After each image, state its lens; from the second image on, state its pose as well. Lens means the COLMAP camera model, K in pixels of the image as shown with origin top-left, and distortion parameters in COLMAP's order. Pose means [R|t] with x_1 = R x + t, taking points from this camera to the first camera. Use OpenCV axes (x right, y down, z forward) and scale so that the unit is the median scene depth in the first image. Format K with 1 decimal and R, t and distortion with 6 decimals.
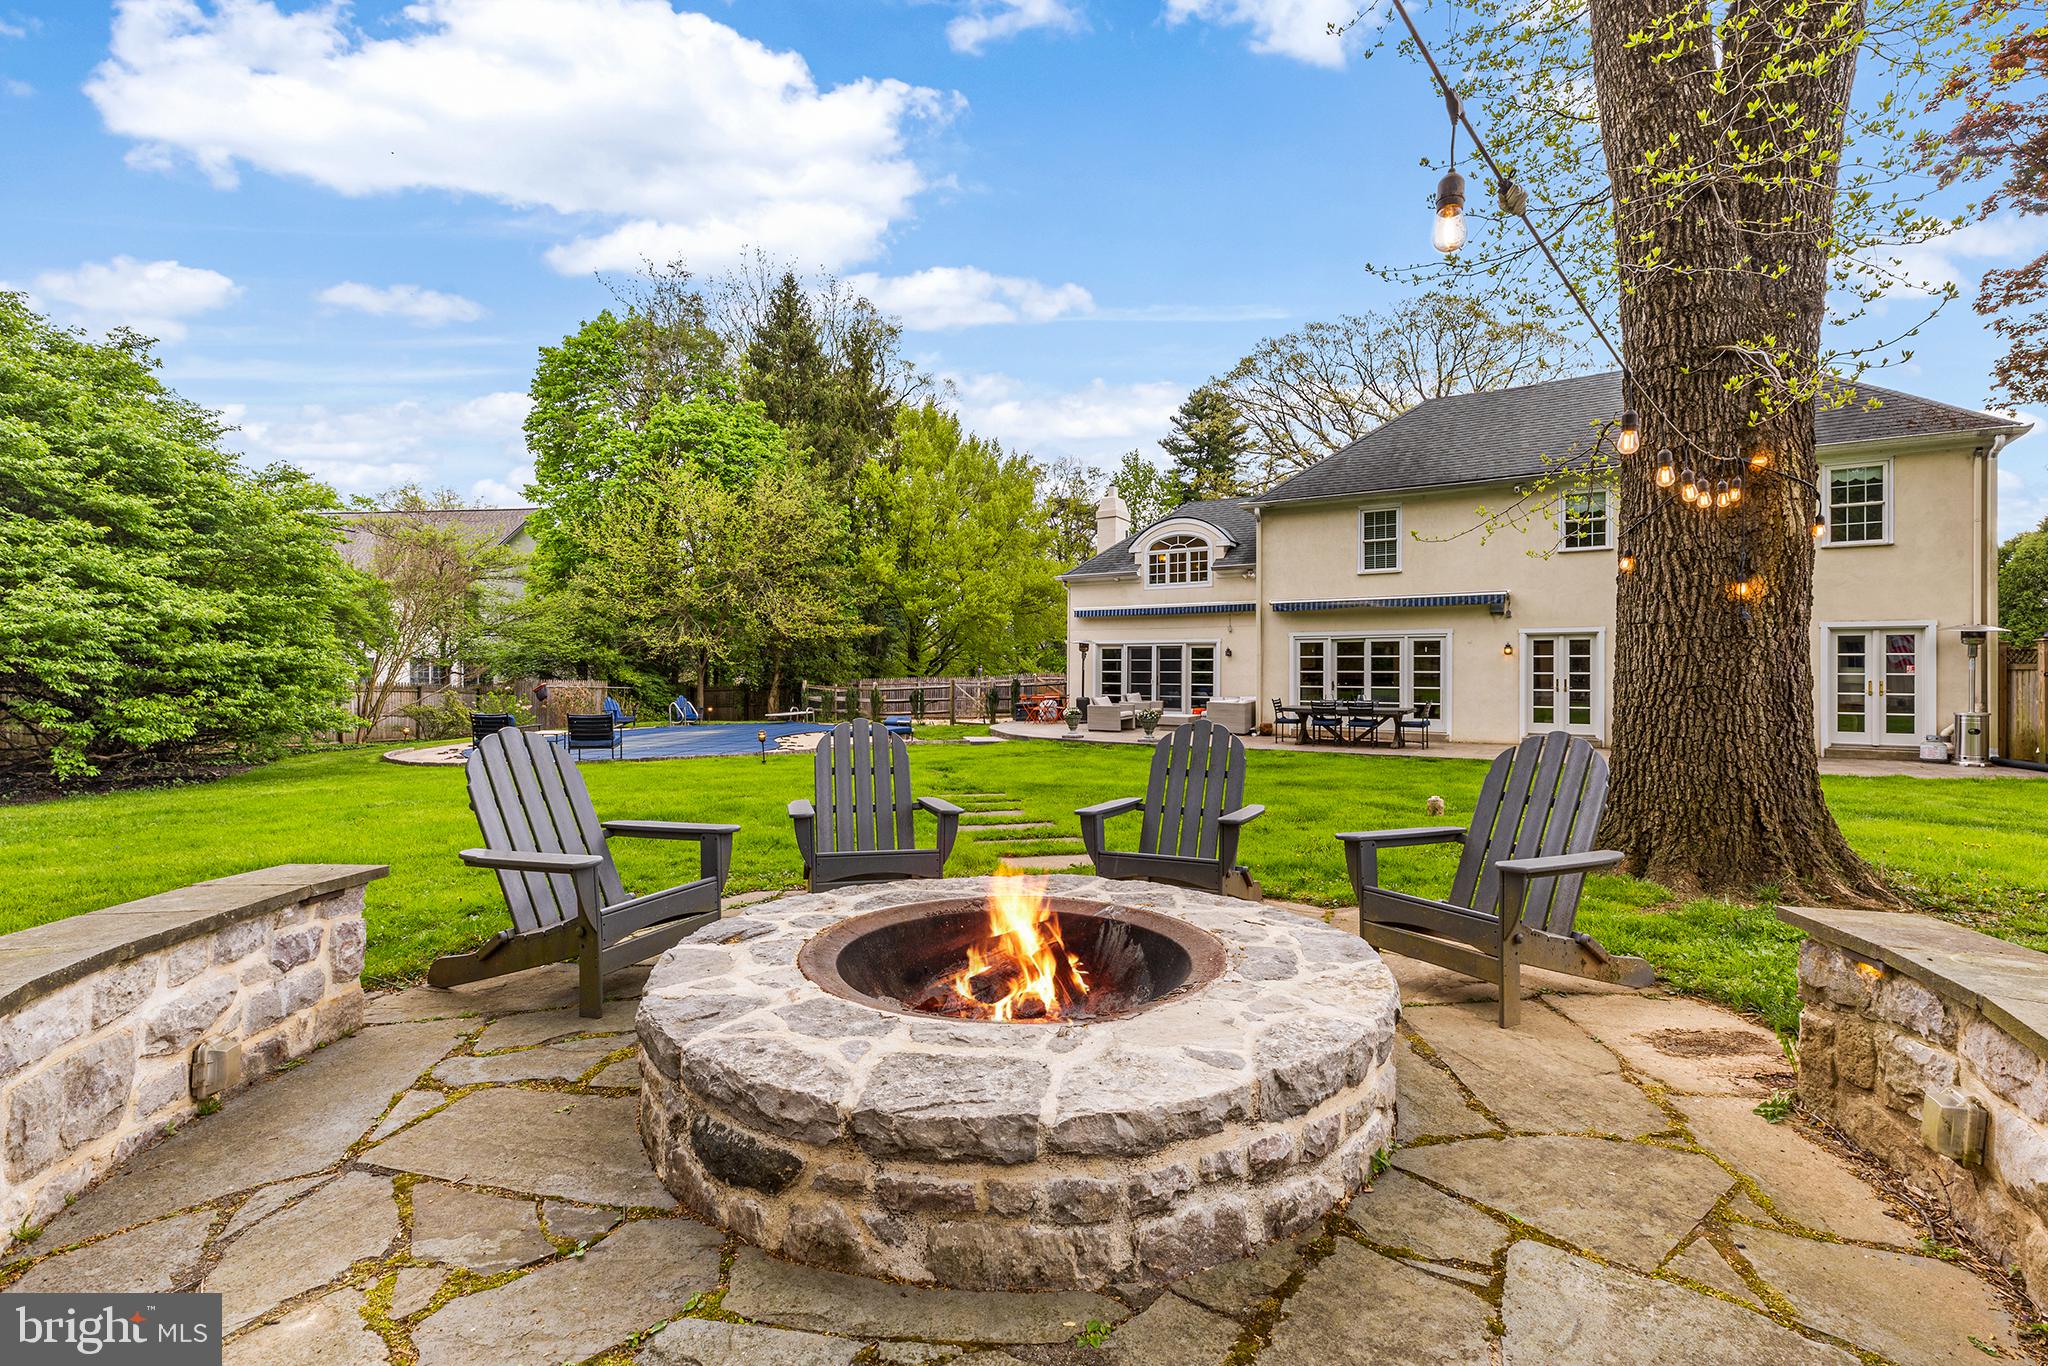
lens RADIAL K [[904.2, 0, 1024.8], [0, 904.2, 673.3], [0, 0, 1]] dist [0.000830, -0.000100]
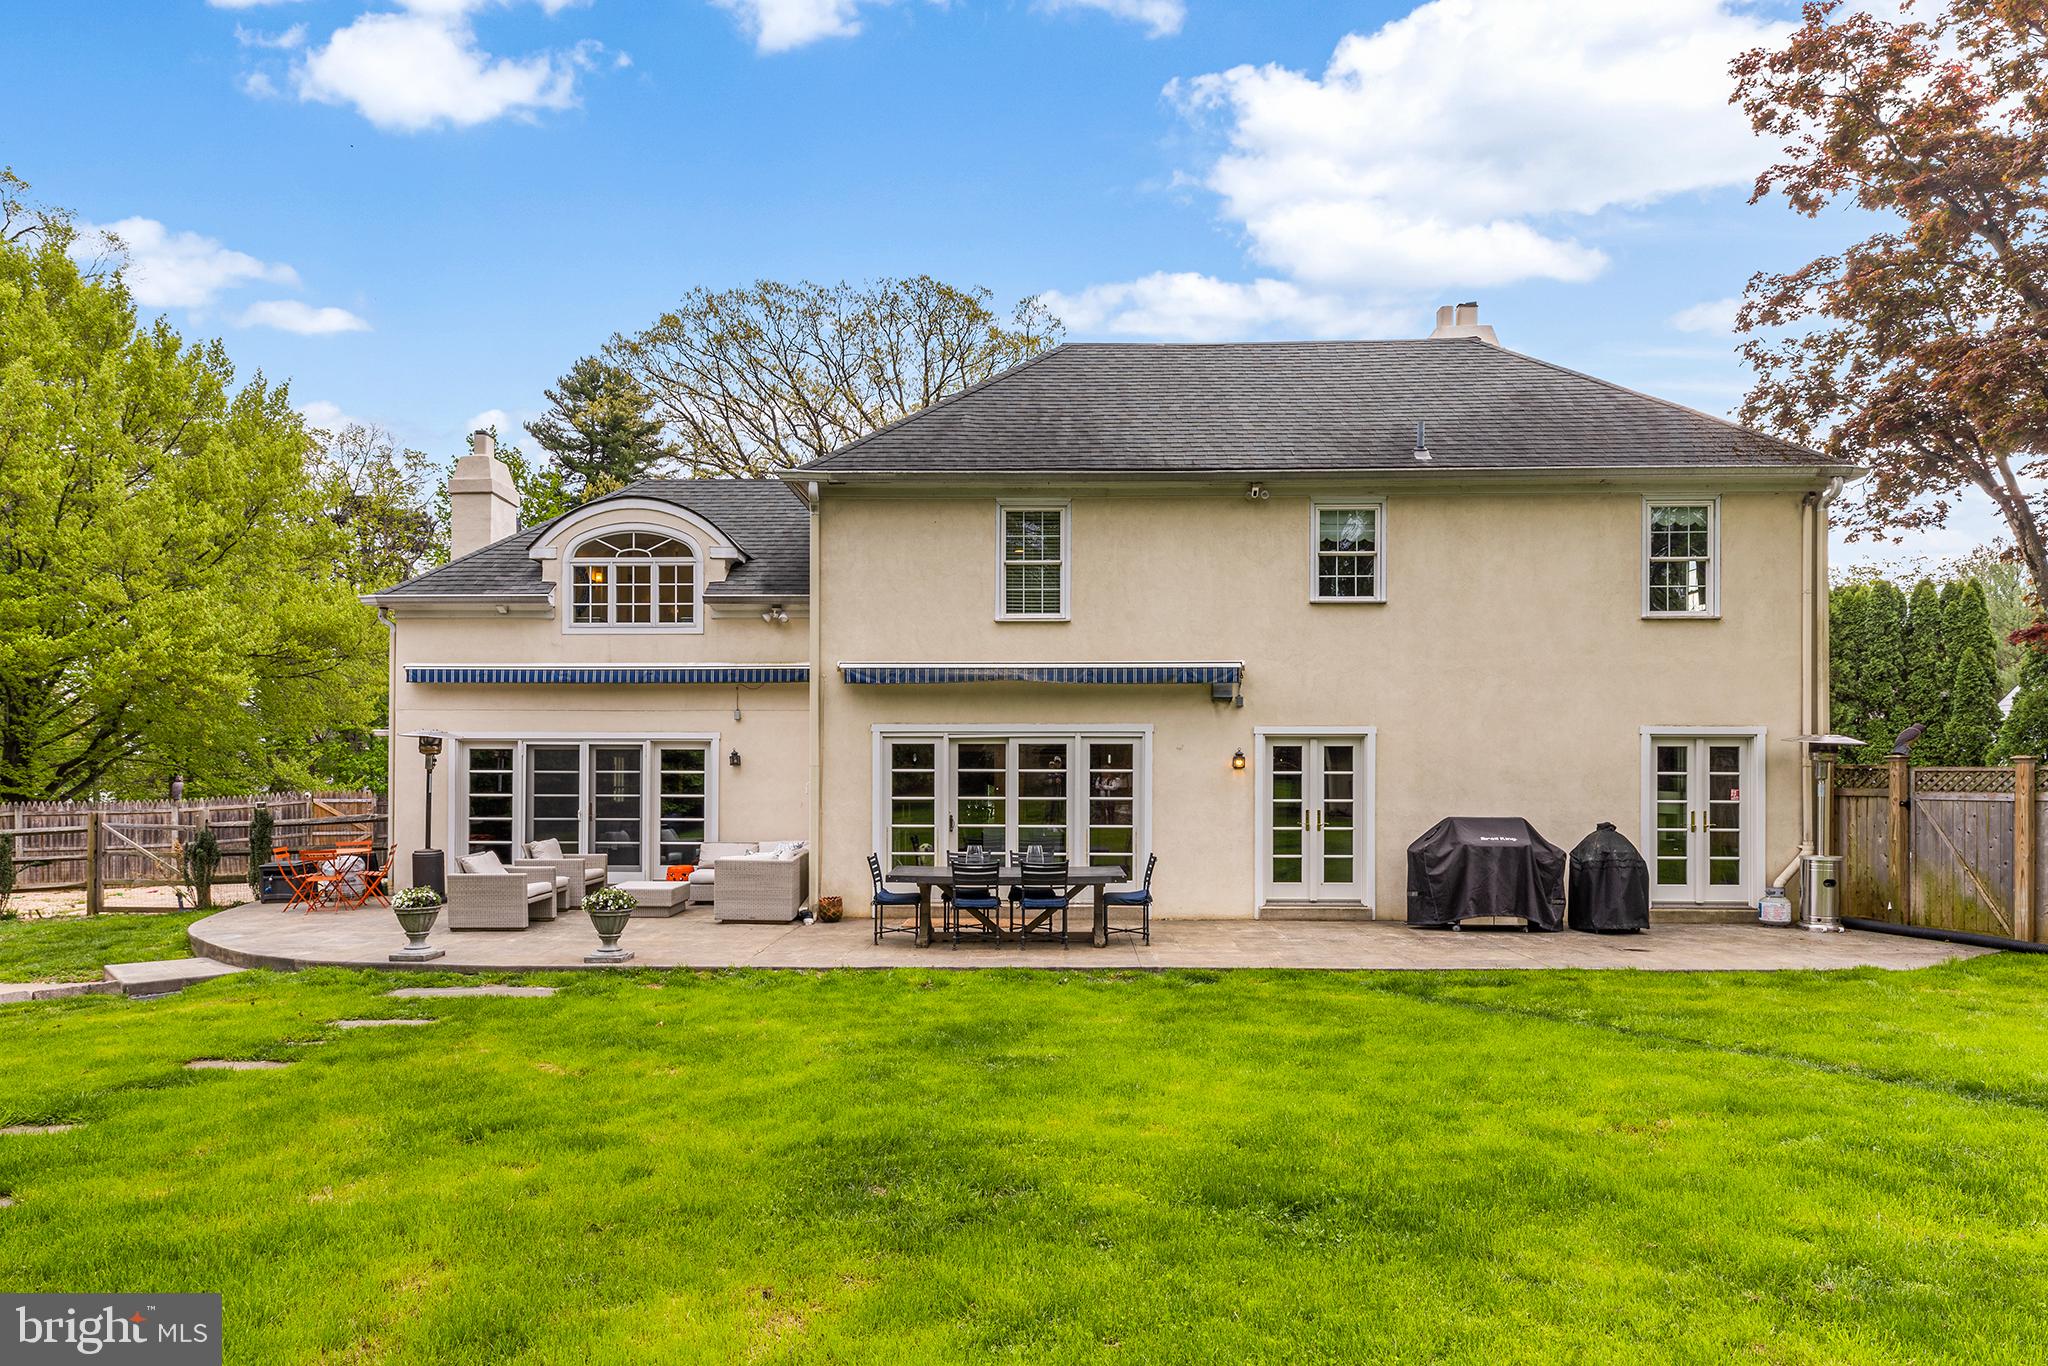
lens RADIAL K [[1204.2, 0, 1021.8], [0, 1204.2, 775.9], [0, 0, 1]] dist [0.011351, 0.000891]
pose [[0.853775, -0.000806, 0.520641, -0.000268], [0.001447, 0.999999, -0.000826, -0.012005], [-0.520640, 0.001458, 0.853775, 0.296313]]
